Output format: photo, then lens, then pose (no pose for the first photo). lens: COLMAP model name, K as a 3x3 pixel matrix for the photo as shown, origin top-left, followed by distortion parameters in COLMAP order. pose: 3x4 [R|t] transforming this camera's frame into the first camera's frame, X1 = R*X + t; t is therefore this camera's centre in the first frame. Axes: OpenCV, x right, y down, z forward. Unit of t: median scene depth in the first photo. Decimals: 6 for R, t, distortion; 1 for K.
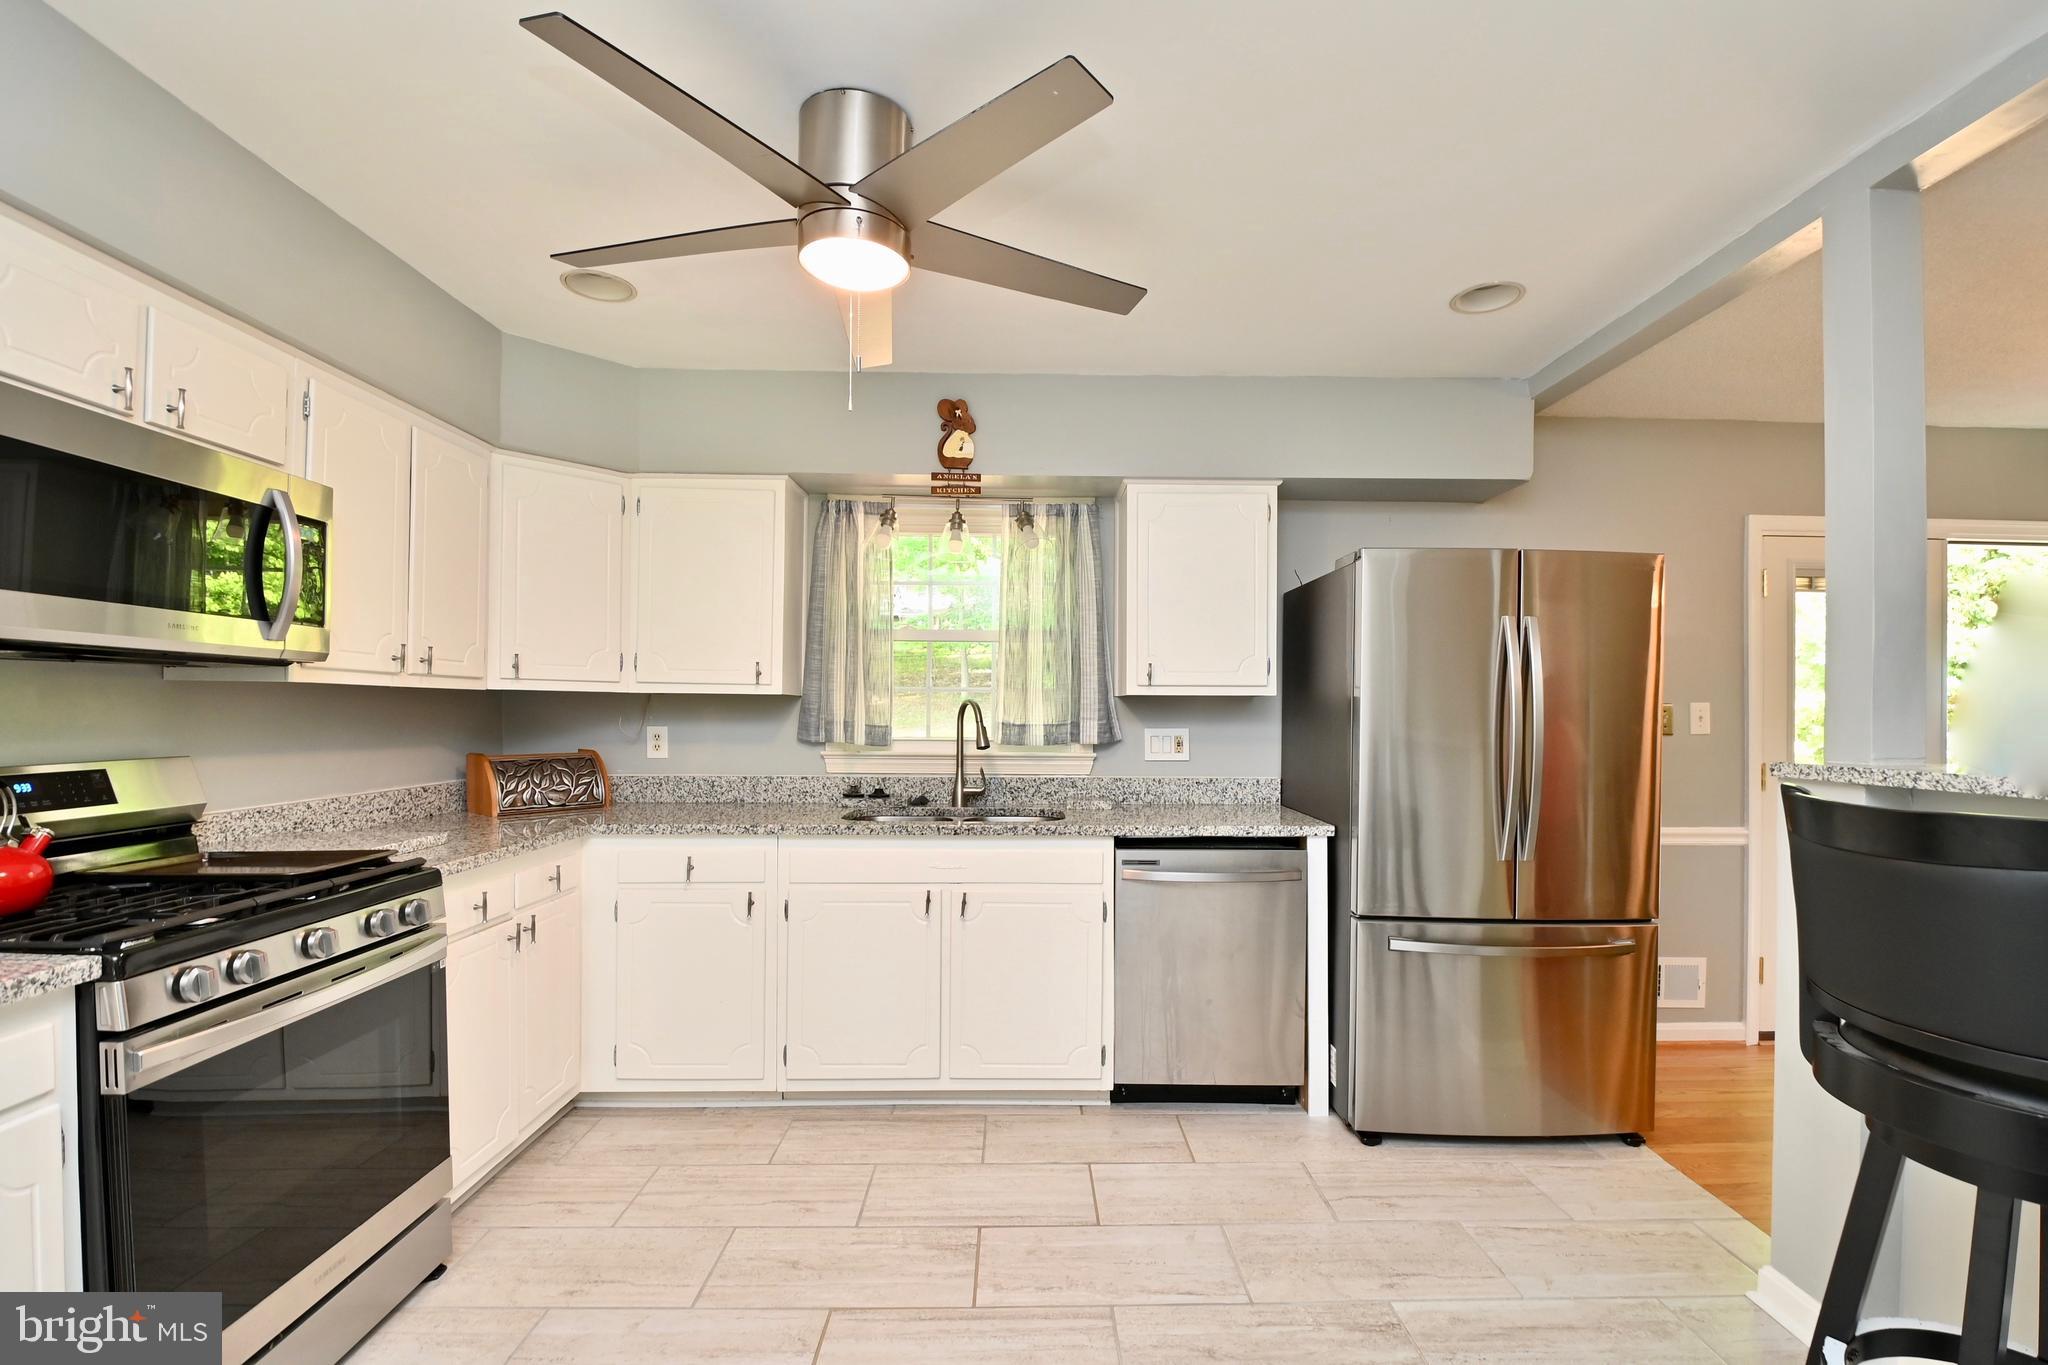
lens RADIAL K [[907.1, 0, 1022.8], [0, 907.1, 708.0], [0, 0, 1]] dist [-0.060479, -0.000344]
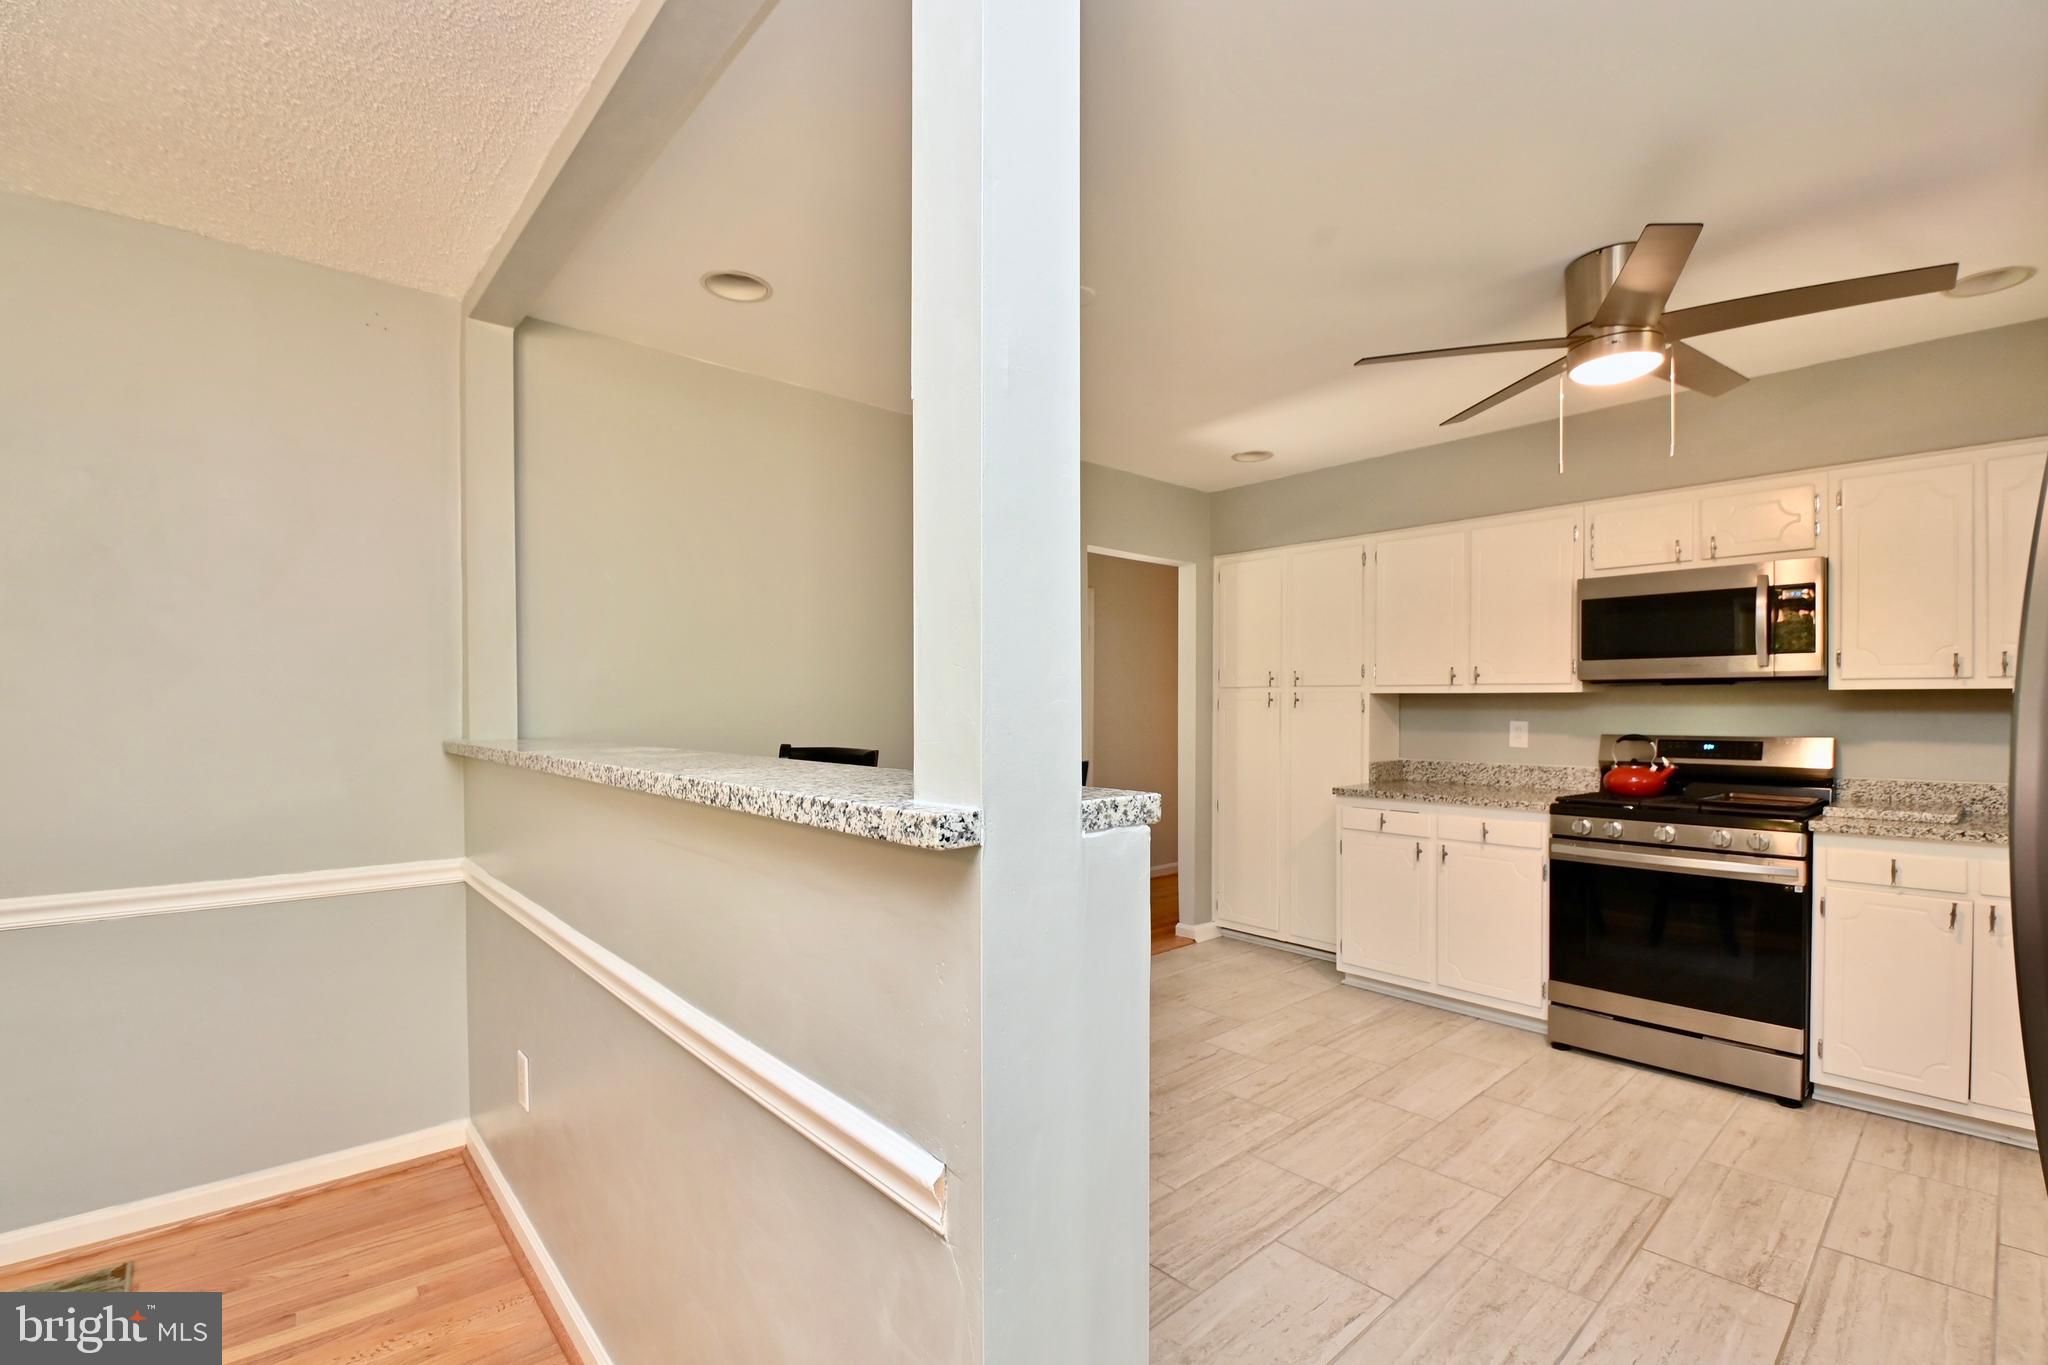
lens RADIAL K [[907.1, 0, 1022.8], [0, 907.1, 708.0], [0, 0, 1]] dist [-0.060479, -0.000344]
pose [[-0.753244, -0.000592, -0.657740, 1.026759], [0.000277, 0.999999, -0.001218, 0.004524], [0.657741, -0.001100, -0.753244, 1.083444]]
